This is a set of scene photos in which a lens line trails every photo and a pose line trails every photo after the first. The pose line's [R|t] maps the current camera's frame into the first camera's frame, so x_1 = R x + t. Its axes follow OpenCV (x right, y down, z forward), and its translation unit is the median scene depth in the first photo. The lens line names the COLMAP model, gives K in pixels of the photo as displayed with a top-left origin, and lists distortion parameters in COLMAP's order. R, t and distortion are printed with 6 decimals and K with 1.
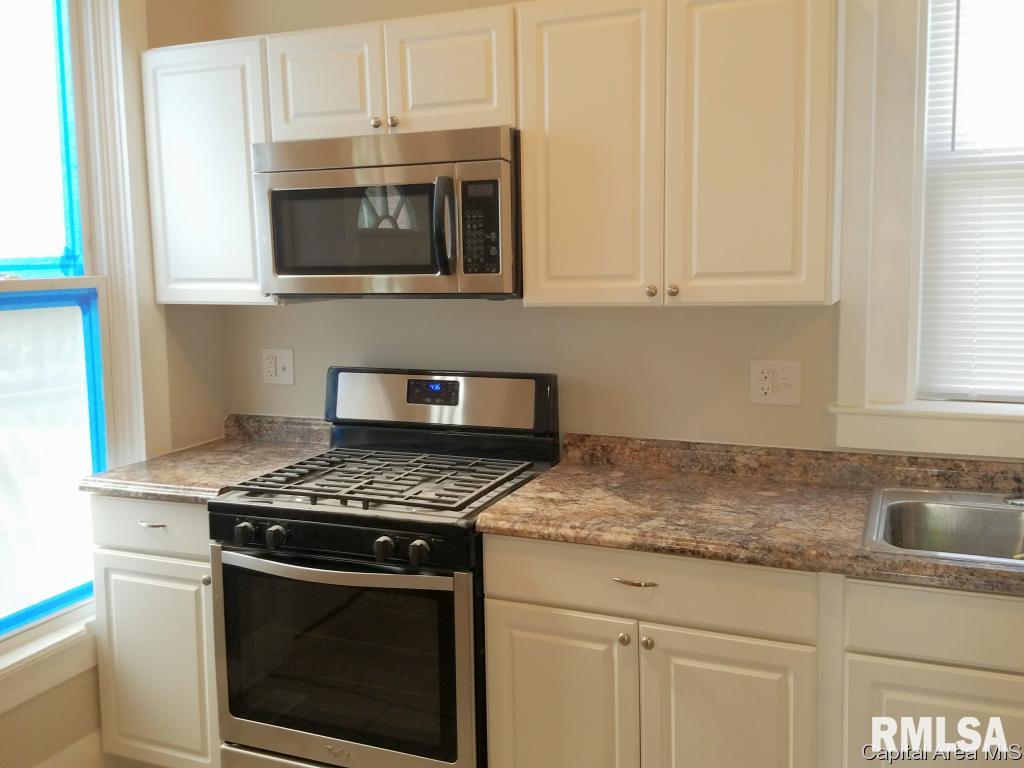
lens RADIAL K [[927.4, 0, 508.2], [0, 927.4, 367.5], [0, 0, 1]] dist [0.145549, -0.133915]
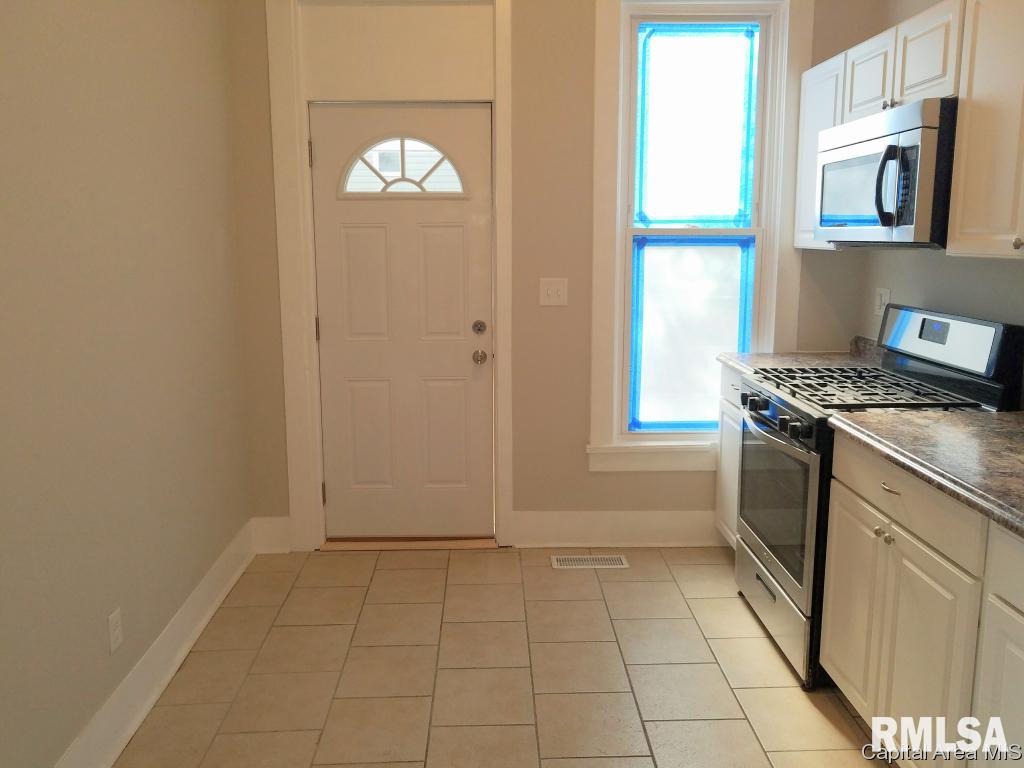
lens RADIAL K [[826.2, 0, 508.9], [0, 826.2, 376.6], [0, 0, 1]] dist [-0.013370, 0.034843]
pose [[0.400390, 0.174151, -0.899644, 0.711685], [-0.113814, 0.983623, 0.139754, -0.000263], [0.909249, 0.046436, 0.413653, 0.102206]]
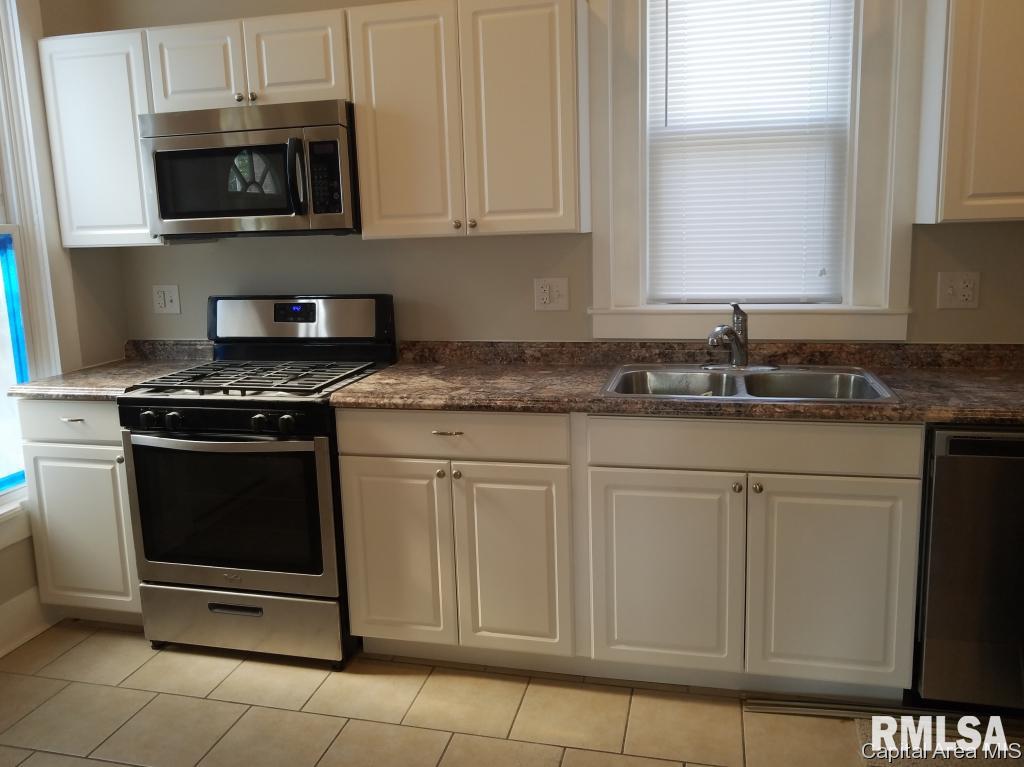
lens RADIAL K [[826.2, 0, 510.0], [0, 826.2, 375.2], [0, 0, 1]] dist [-0.013370, 0.034843]
pose [[0.987054, -0.038004, 0.155819, 0.033183], [0.030881, 0.998376, 0.047882, 0.073667], [-0.157385, -0.042451, 0.986624, -0.180794]]
